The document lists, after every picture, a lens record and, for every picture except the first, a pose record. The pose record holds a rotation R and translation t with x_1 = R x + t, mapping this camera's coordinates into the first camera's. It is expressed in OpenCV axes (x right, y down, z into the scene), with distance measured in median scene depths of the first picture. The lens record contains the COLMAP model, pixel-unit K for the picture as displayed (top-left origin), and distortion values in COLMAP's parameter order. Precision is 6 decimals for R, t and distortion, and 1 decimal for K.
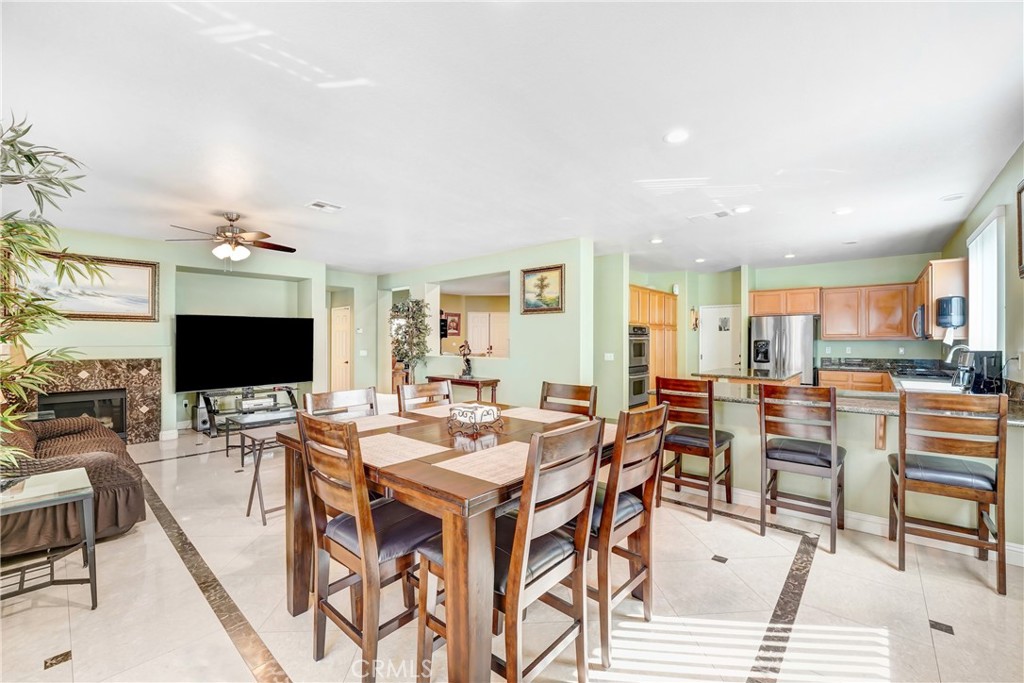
lens RADIAL K [[418.3, 0, 512.3], [0, 418.3, 340.6], [0, 0, 1]] dist [-0.025029, 0.000010]
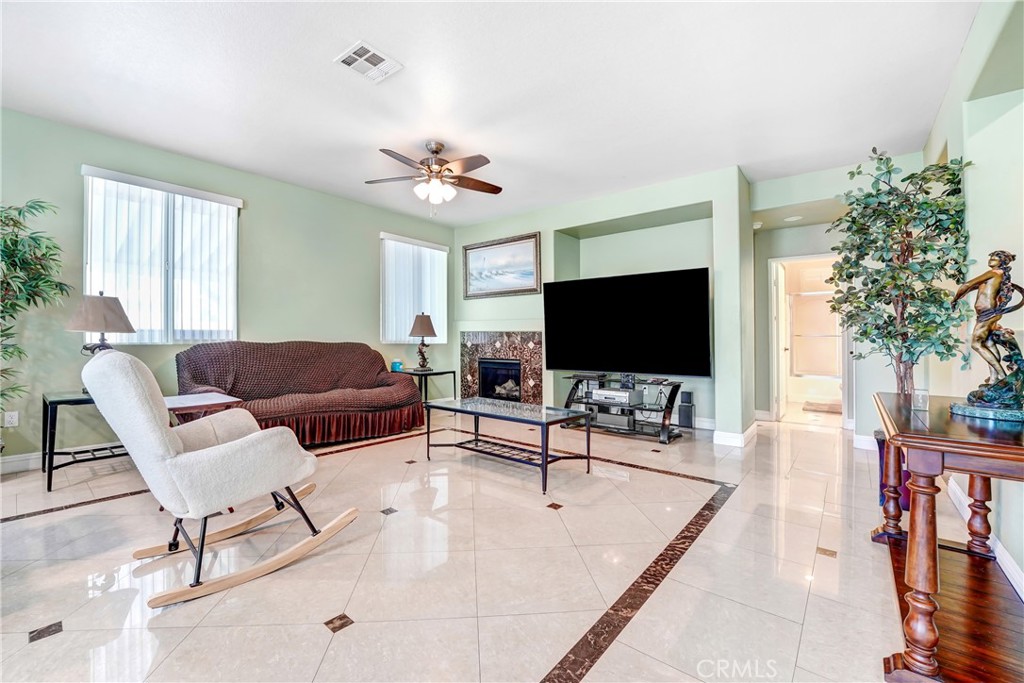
lens RADIAL K [[418.3, 0, 506.8], [0, 418.3, 337.1], [0, 0, 1]] dist [-0.025029, 0.000010]
pose [[0.031606, 0.004141, -0.999492, 0.113069], [-0.003356, 0.999986, 0.004037, 0.053312], [0.999495, 0.003226, 0.031619, 0.907341]]
